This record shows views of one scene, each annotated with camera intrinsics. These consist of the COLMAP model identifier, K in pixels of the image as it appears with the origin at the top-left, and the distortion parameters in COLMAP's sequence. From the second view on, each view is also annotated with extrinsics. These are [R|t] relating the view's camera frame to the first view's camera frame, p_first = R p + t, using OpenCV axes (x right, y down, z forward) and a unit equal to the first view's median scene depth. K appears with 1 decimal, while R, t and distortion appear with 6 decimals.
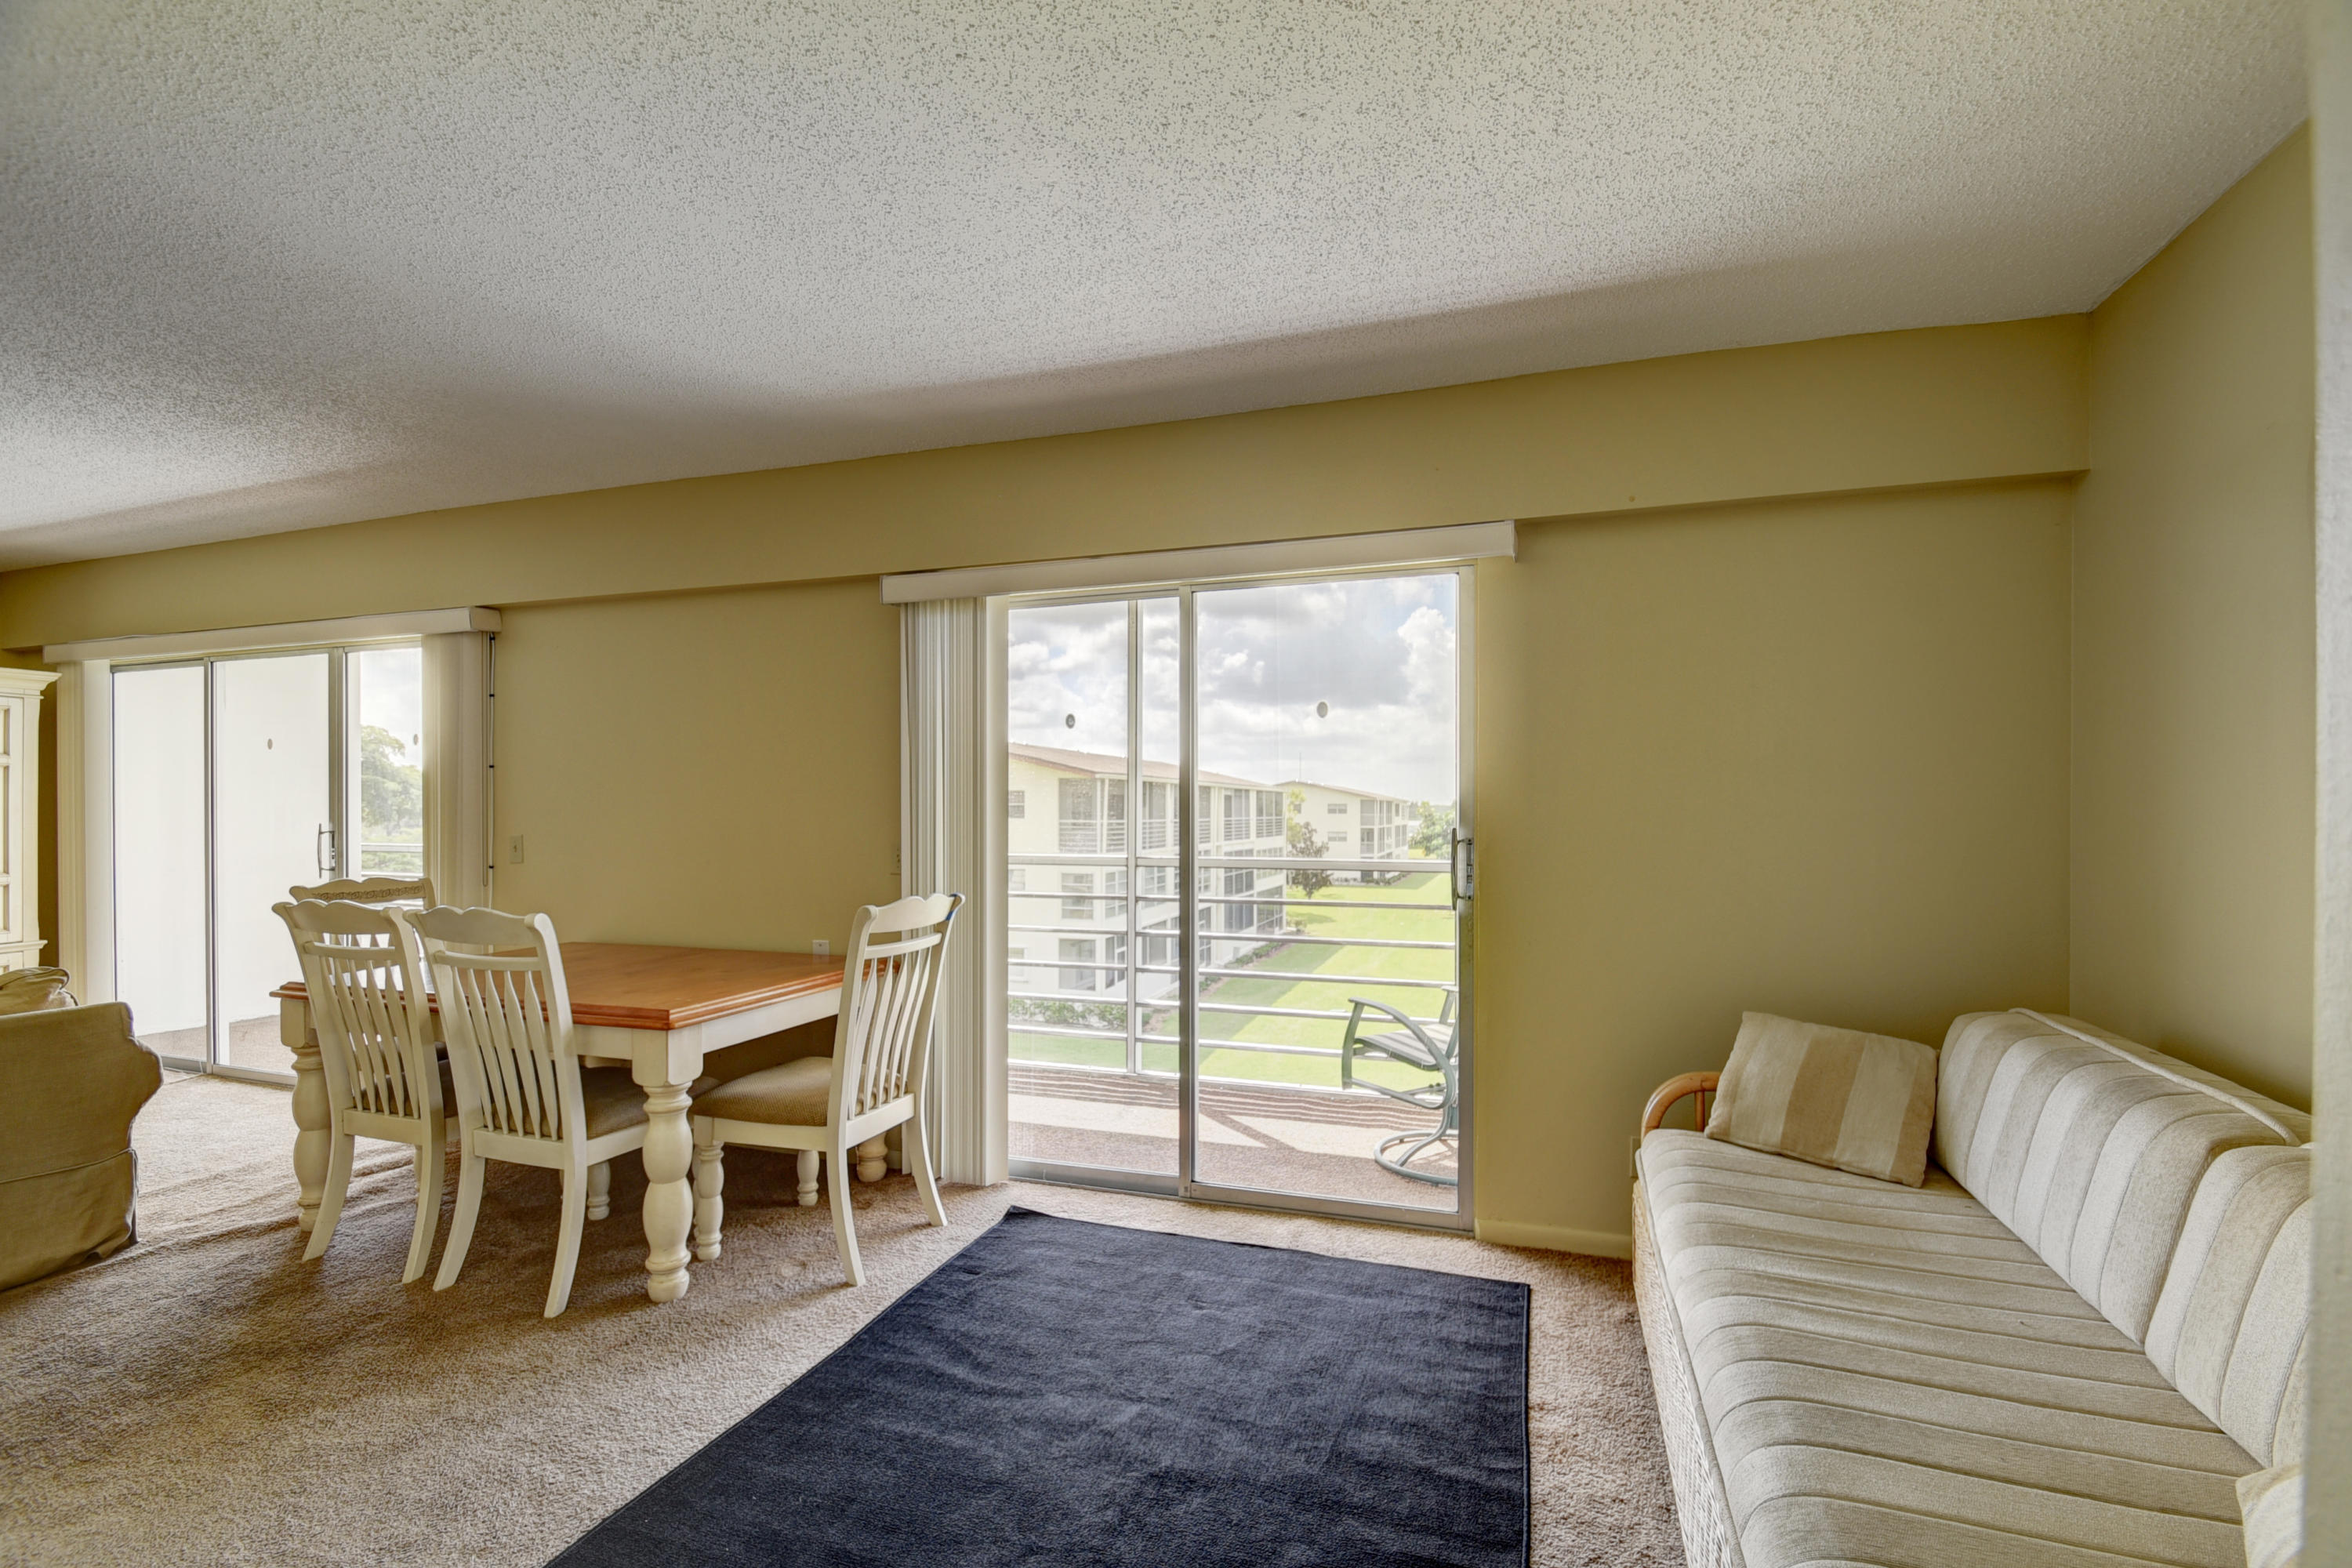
lens RADIAL K [[1026.8, 0, 1184.9], [0, 1026.8, 818.9], [0, 0, 1]] dist [0.015934, -0.018293]
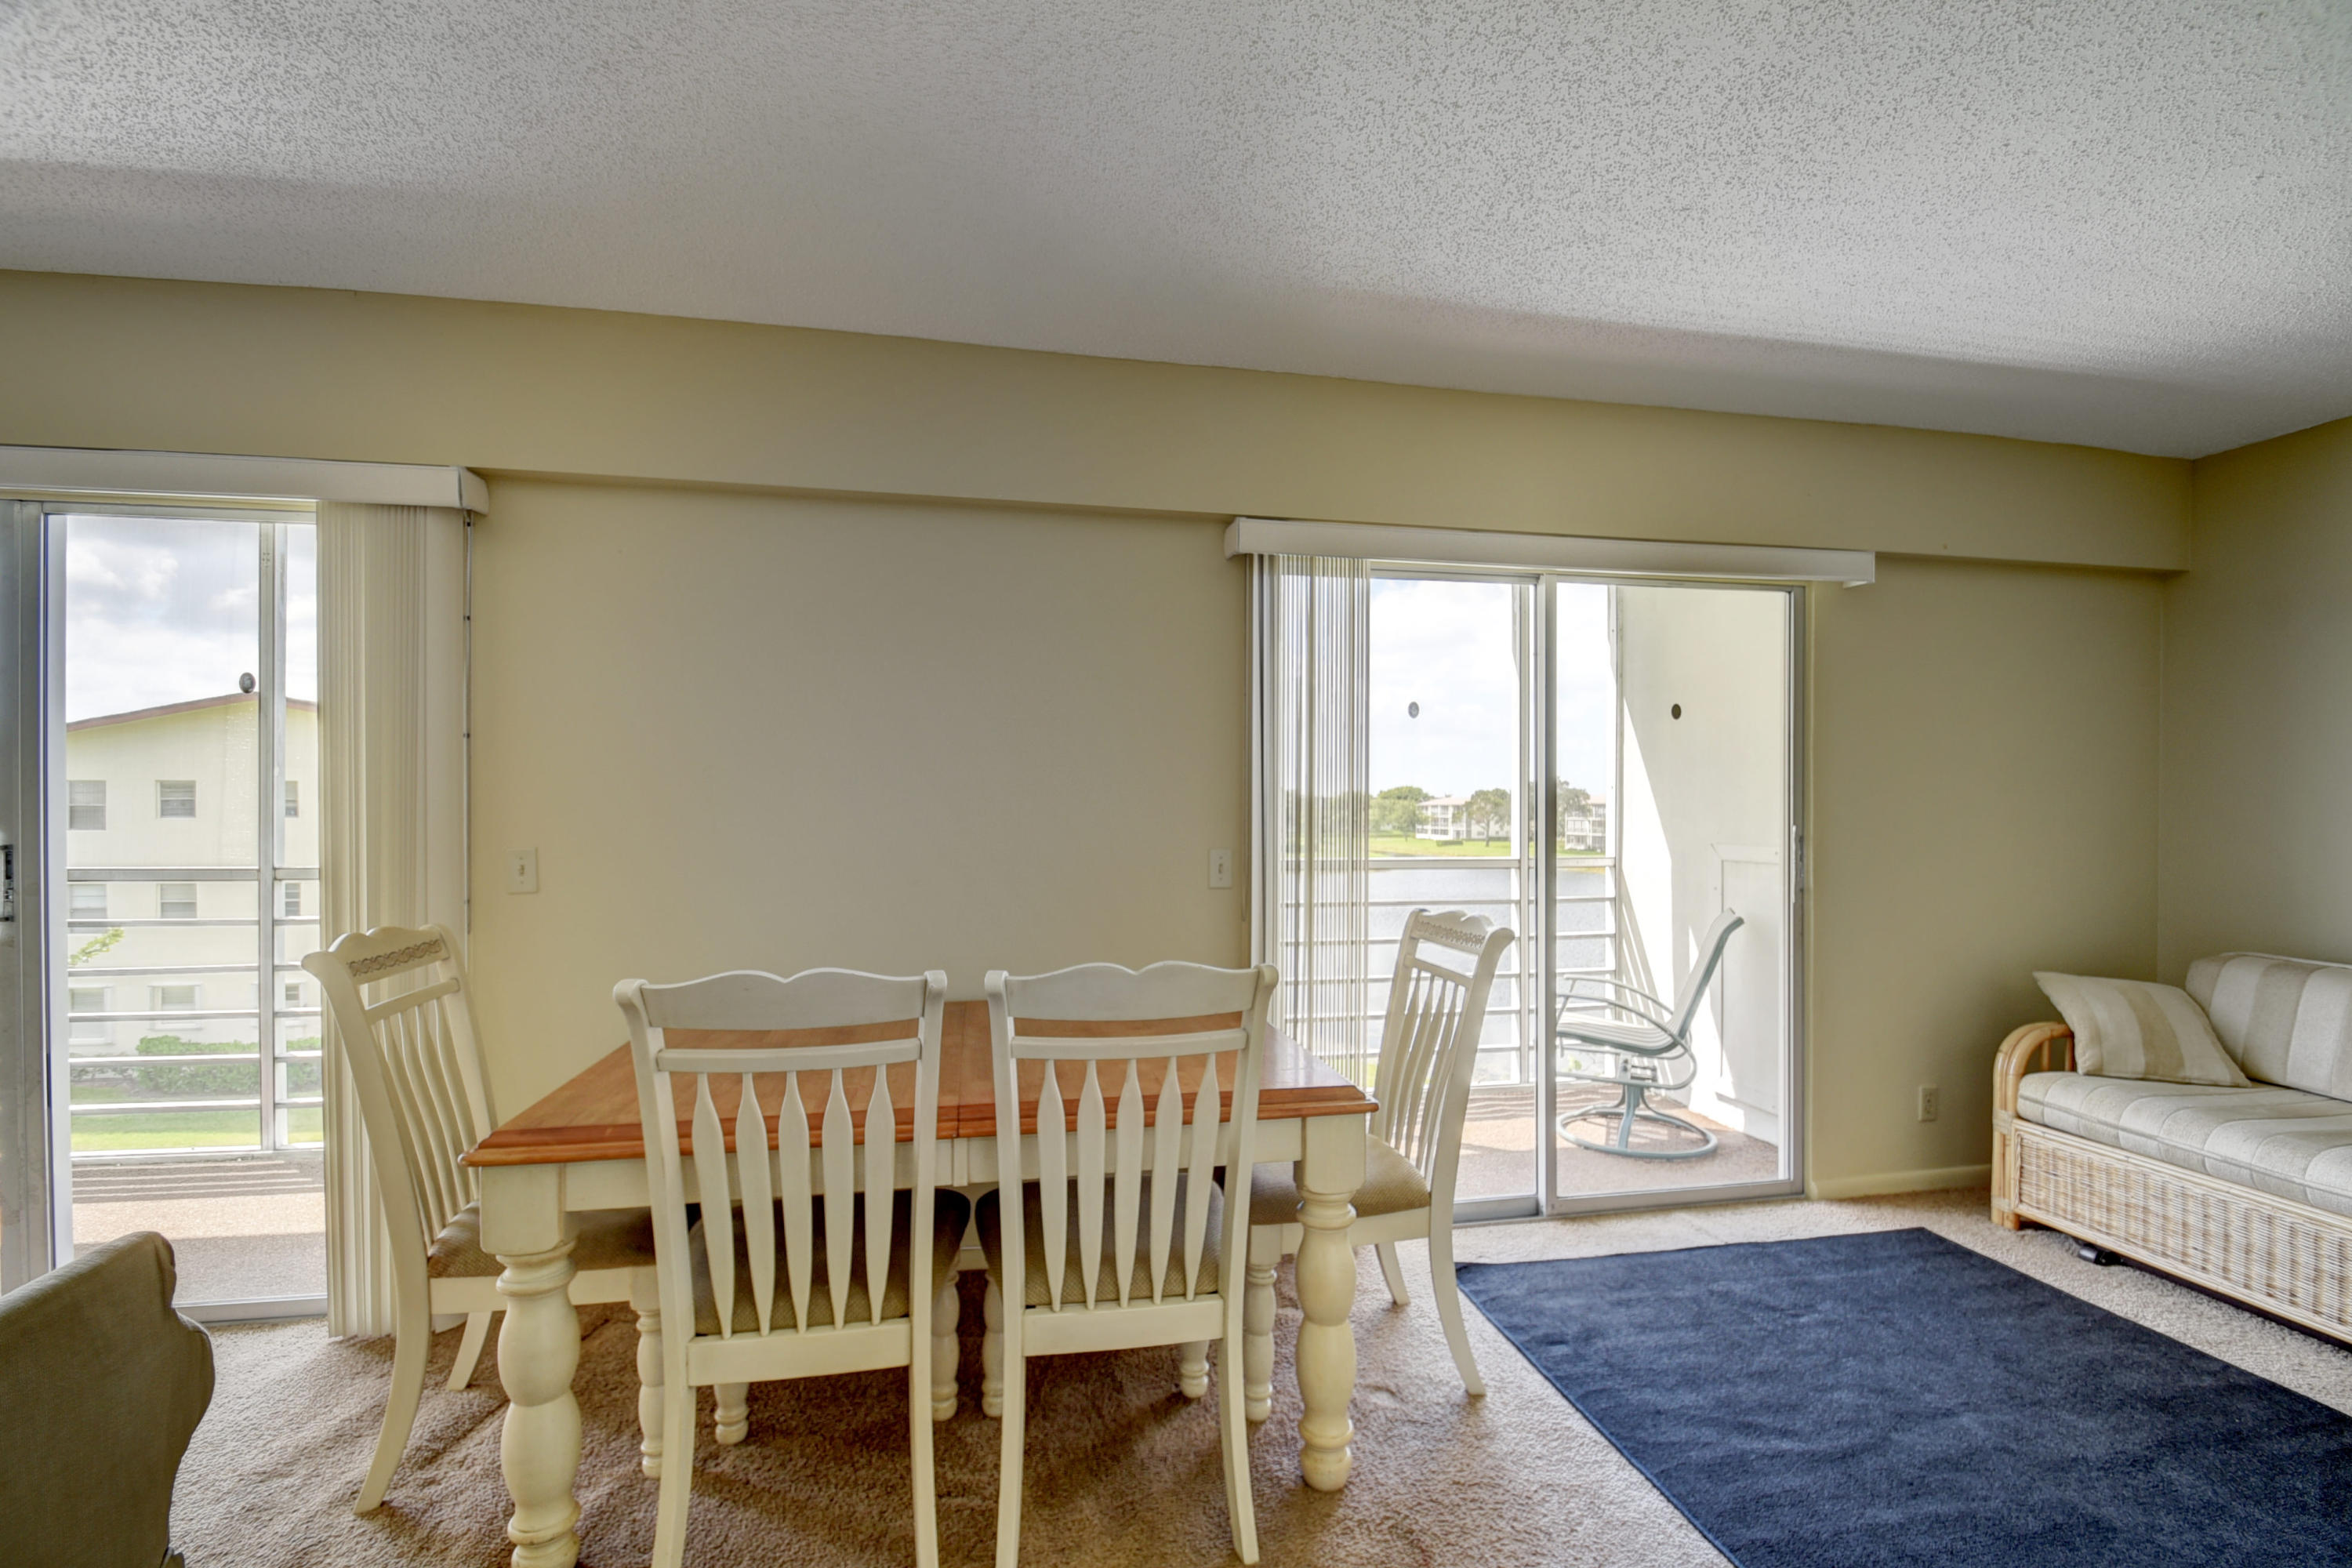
lens RADIAL K [[1026.8, 0, 1184.9], [0, 1026.8, 818.9], [0, 0, 1]] dist [0.015934, -0.018293]
pose [[0.868378, -0.004080, 0.495886, -0.871928], [0.002655, 0.999990, 0.003579, -0.005054], [-0.495896, -0.001791, 0.868380, 0.386514]]
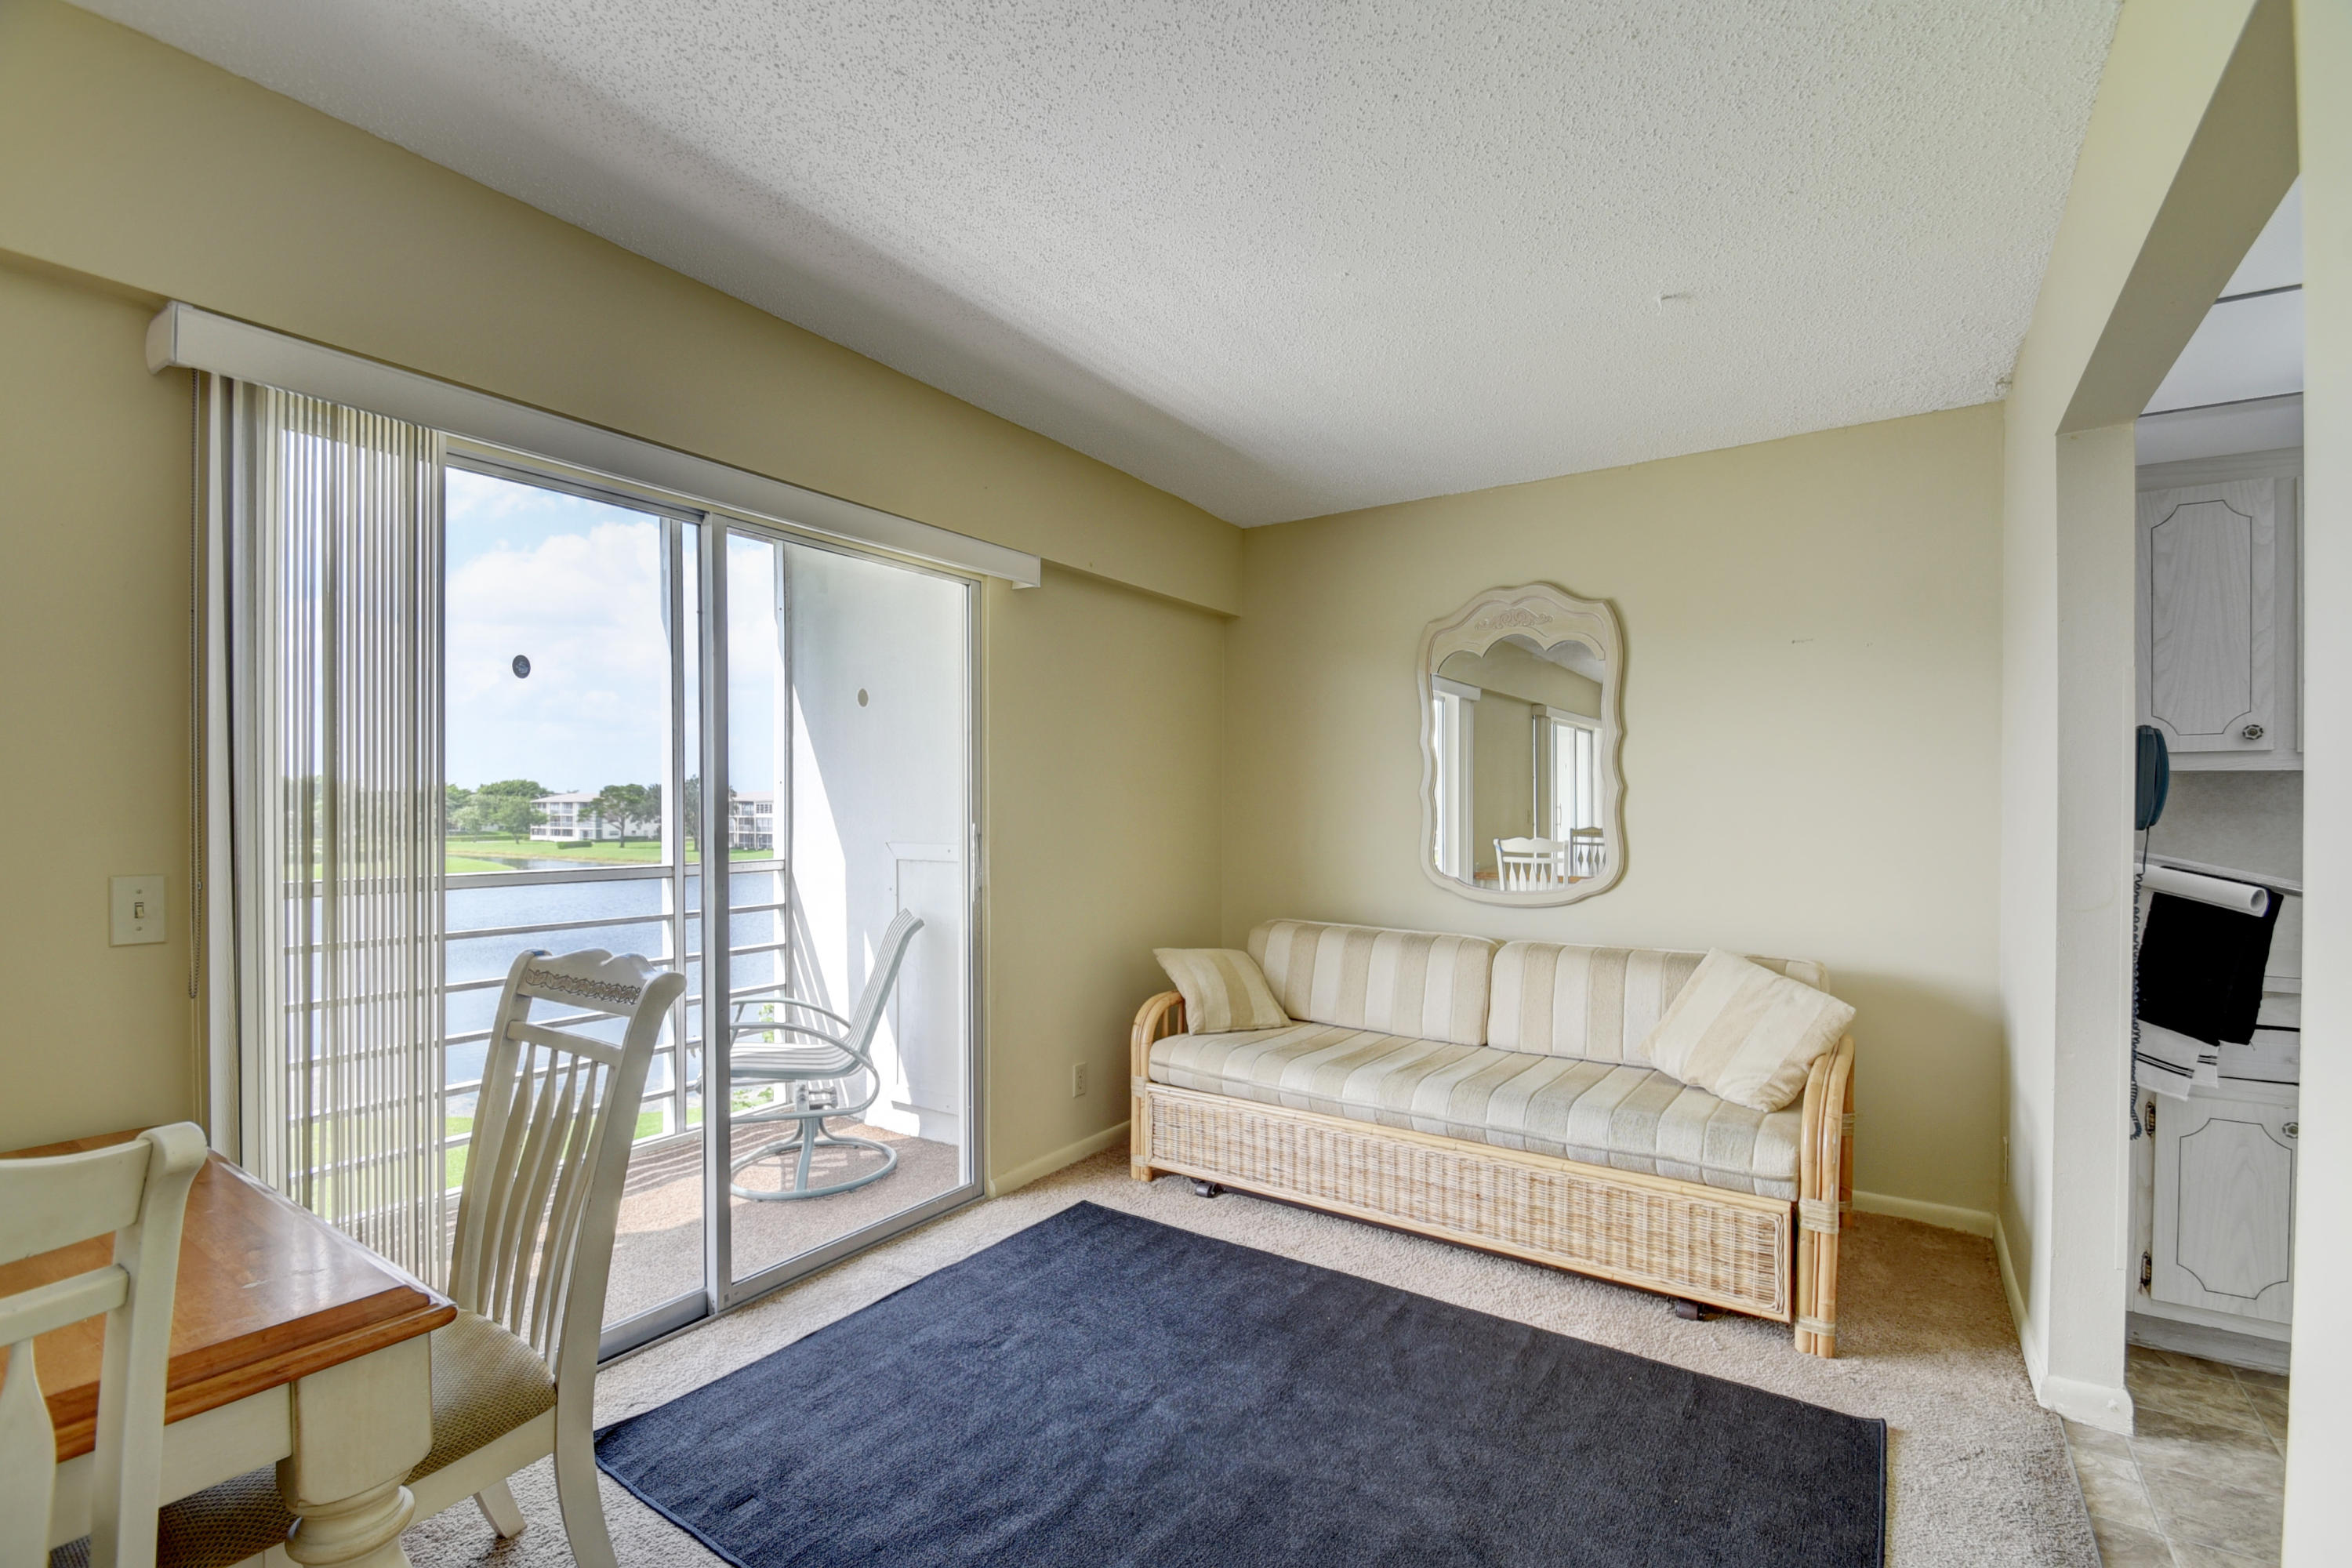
lens RADIAL K [[1026.8, 0, 1184.9], [0, 1026.8, 818.9], [0, 0, 1]] dist [0.015934, -0.018293]
pose [[0.262010, -0.009785, 0.965016, -0.739728], [0.004439, 0.999950, 0.008934, -0.005817], [-0.965055, 0.001943, 0.262040, 0.528018]]
